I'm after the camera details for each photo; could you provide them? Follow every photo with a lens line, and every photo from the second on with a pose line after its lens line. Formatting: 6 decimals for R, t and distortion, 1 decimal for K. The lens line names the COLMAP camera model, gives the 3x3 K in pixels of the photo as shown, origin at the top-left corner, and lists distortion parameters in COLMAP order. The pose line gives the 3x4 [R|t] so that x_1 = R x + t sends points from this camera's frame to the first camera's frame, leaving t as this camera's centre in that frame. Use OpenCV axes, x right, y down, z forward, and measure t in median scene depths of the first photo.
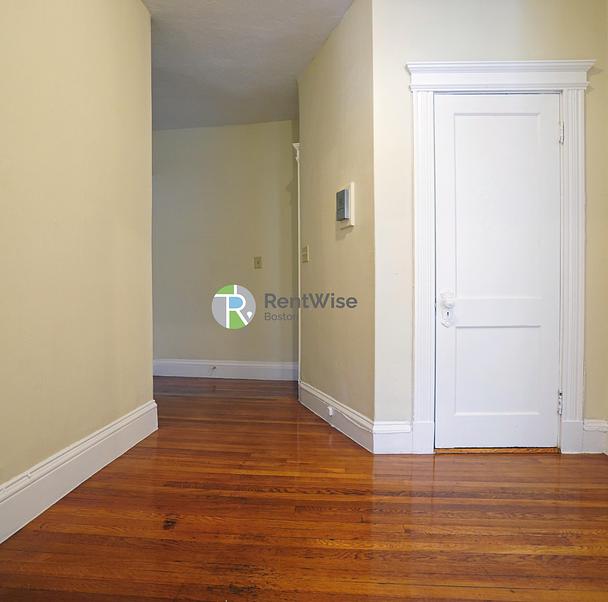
lens RADIAL K [[420.7, 0, 301.2], [0, 420.7, 300.4], [0, 0, 1]] dist [-0.054332, 0.021963]
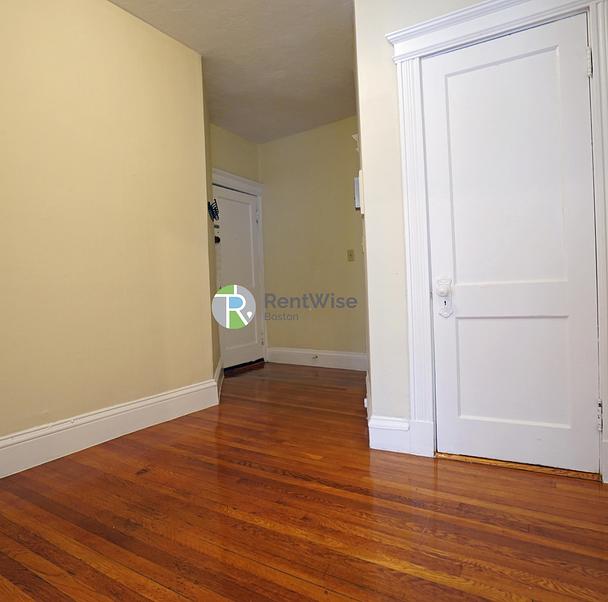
lens RADIAL K [[420.7, 0, 297.8], [0, 420.7, 299.0], [0, 0, 1]] dist [-0.054332, 0.021963]
pose [[0.884854, -0.022067, -0.465346, 0.513465], [0.028634, 0.999565, 0.007048, 0.008994], [0.464988, -0.019561, 0.885101, 0.071840]]
